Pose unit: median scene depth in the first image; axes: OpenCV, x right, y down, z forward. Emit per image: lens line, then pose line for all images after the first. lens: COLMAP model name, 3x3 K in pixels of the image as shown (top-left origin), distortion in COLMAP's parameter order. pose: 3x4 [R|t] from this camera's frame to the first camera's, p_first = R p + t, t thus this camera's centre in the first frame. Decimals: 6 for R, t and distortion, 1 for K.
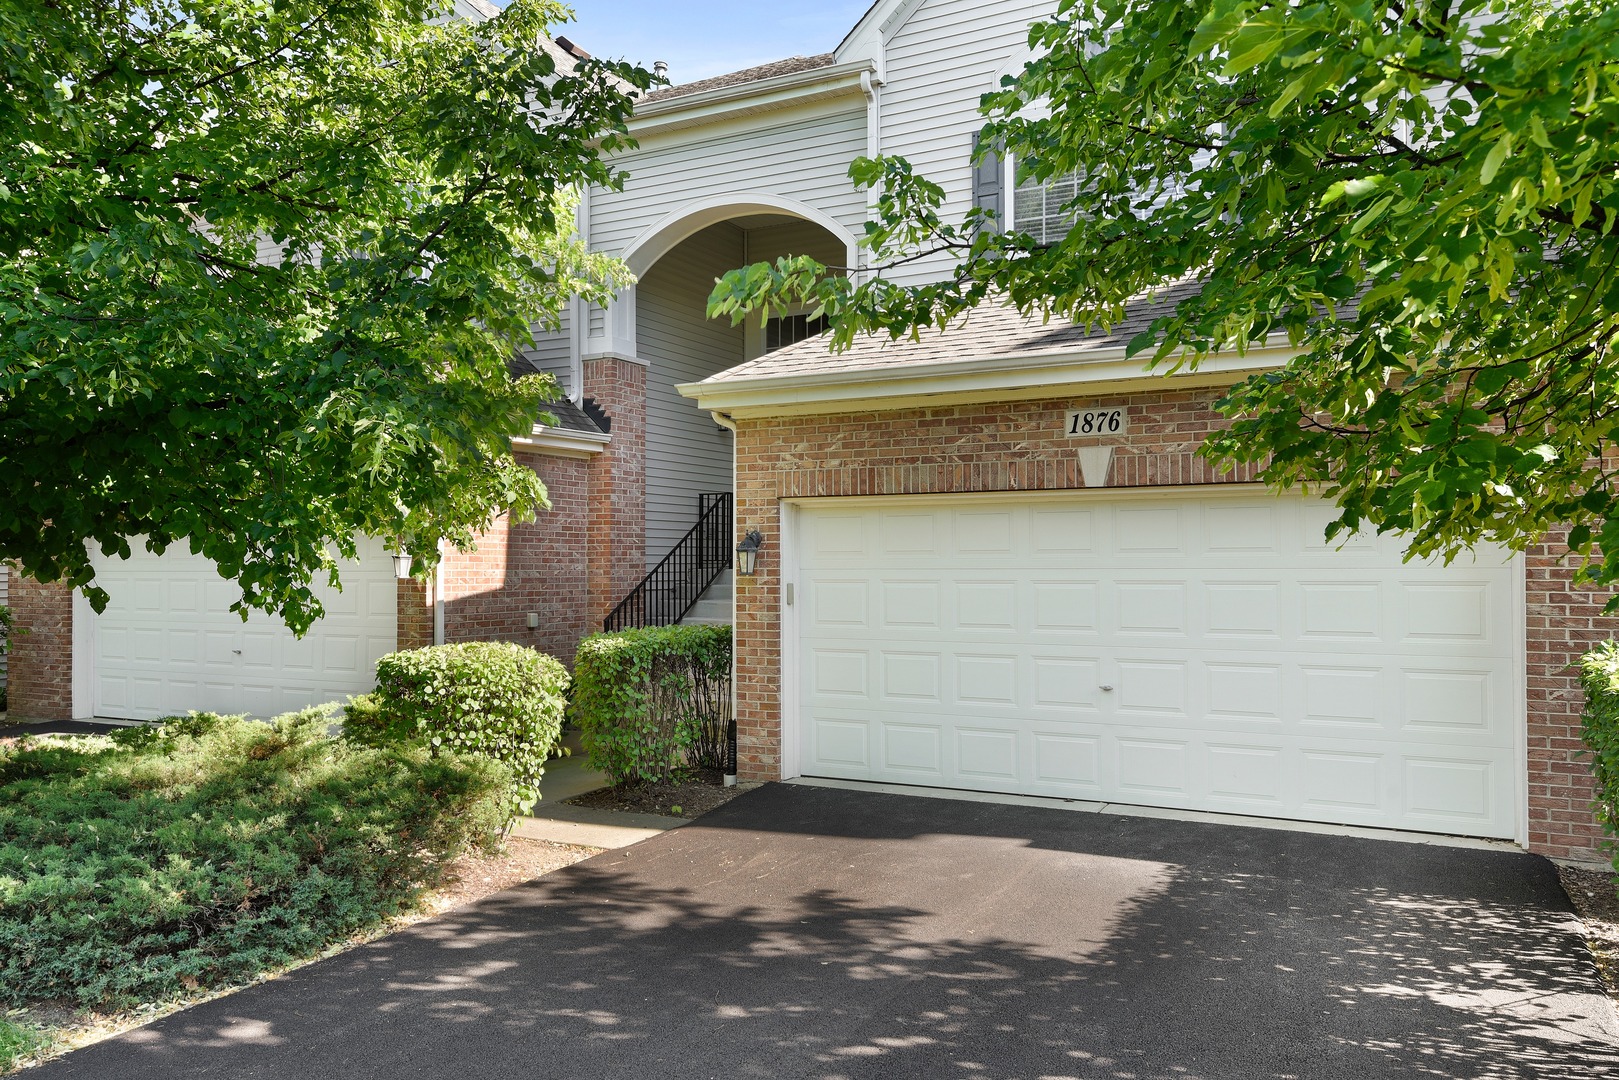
lens RADIAL K [[1237.3, 0, 814.4], [0, 1237.3, 543.1], [0, 0, 1]] dist [0.010218, 0.000210]
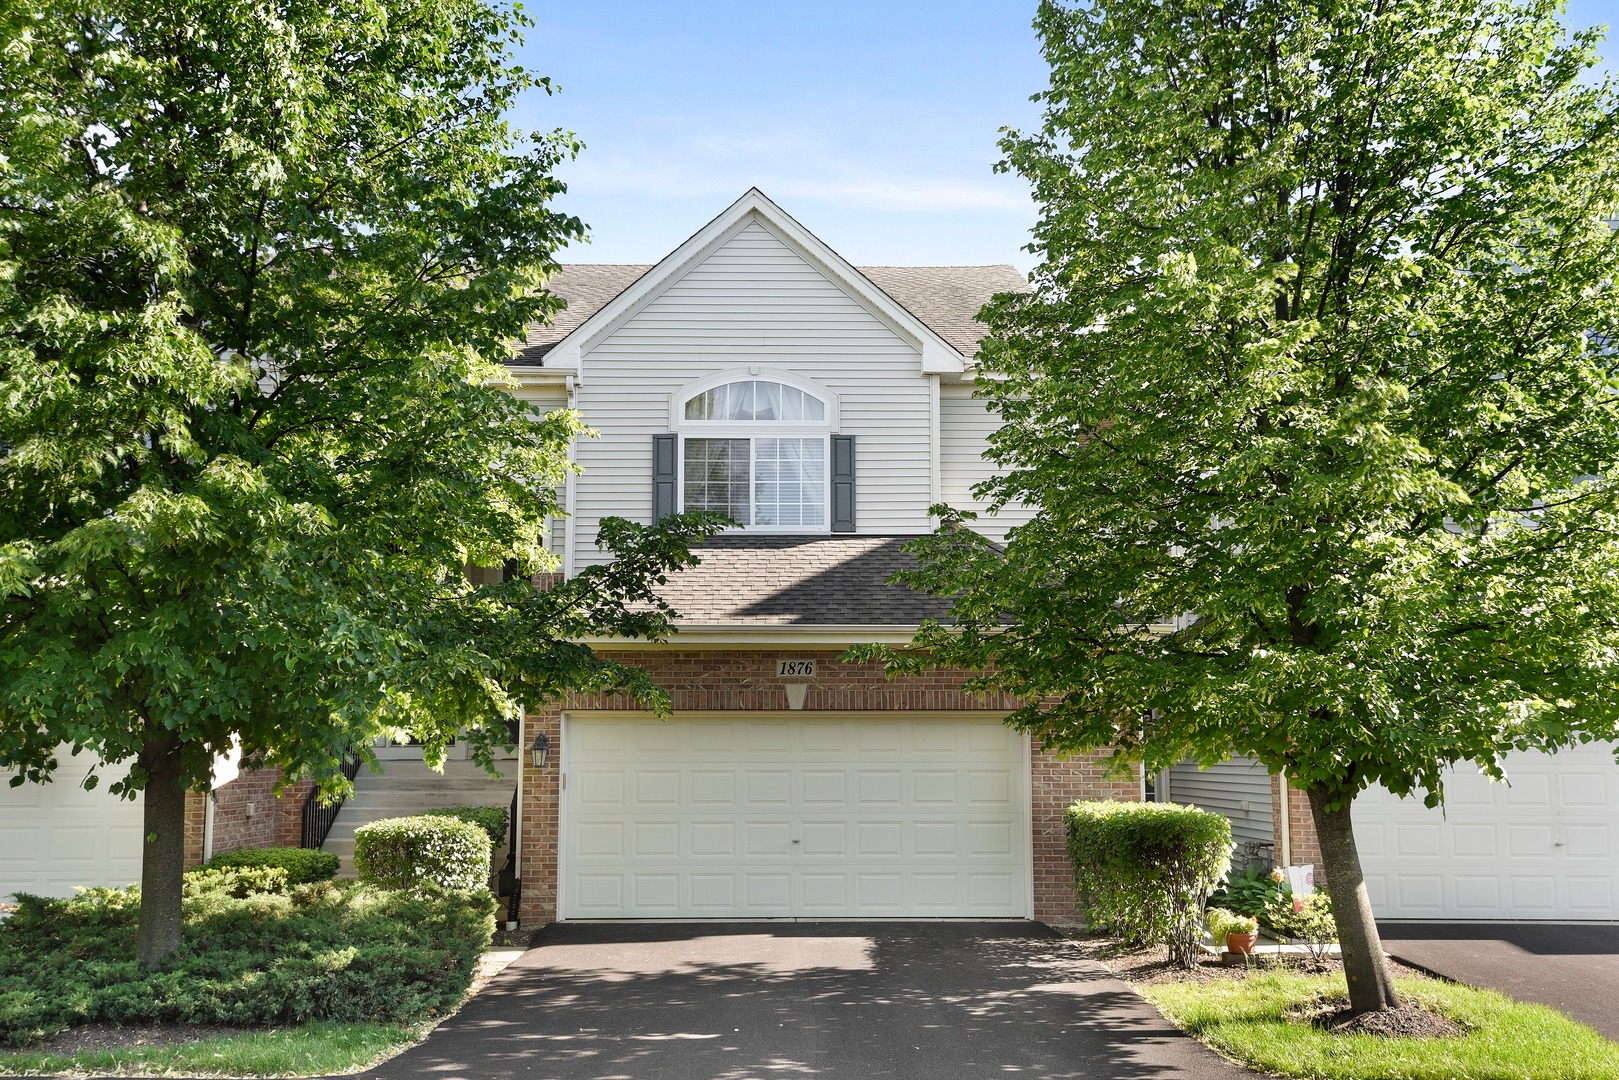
lens RADIAL K [[1650.5, 0, 838.0], [0, 1650.5, 540.4], [0, 0, 1]] dist [0.104799, 0.000000]
pose [[0.861803, 0.068909, 0.502541, -0.811492], [-0.011662, 0.993159, -0.116185, -0.015731], [-0.507110, 0.094267, 0.856711, -0.859959]]
